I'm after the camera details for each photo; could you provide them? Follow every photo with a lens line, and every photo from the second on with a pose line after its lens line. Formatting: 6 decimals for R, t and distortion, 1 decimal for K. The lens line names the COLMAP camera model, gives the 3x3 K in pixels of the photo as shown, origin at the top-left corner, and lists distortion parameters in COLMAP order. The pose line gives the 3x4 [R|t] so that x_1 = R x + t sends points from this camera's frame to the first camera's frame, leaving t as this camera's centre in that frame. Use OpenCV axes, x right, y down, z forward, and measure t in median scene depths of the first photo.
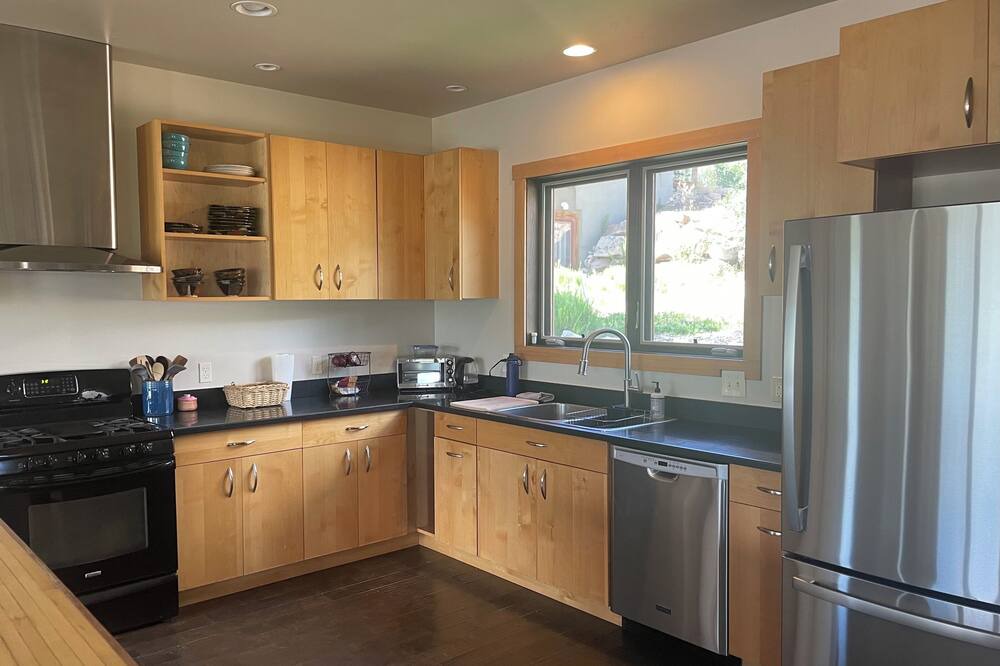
lens RADIAL K [[769.4, 0, 499.1], [0, 769.4, 357.4], [0, 0, 1]] dist [0.094949, 0.000153]
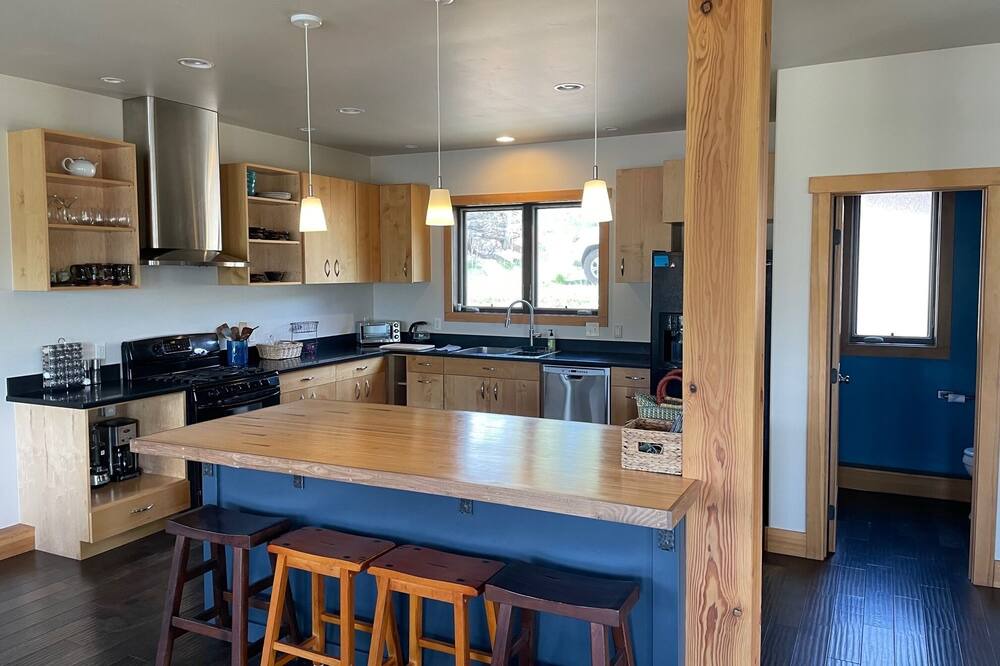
lens RADIAL K [[769.4, 0, 499.1], [0, 769.4, 357.4], [0, 0, 1]] dist [0.094949, 0.000153]
pose [[0.907180, -0.044751, 0.418357, -0.589599], [0.029346, 0.998636, 0.043188, 0.012721], [-0.419719, -0.026902, 0.907255, -0.507834]]
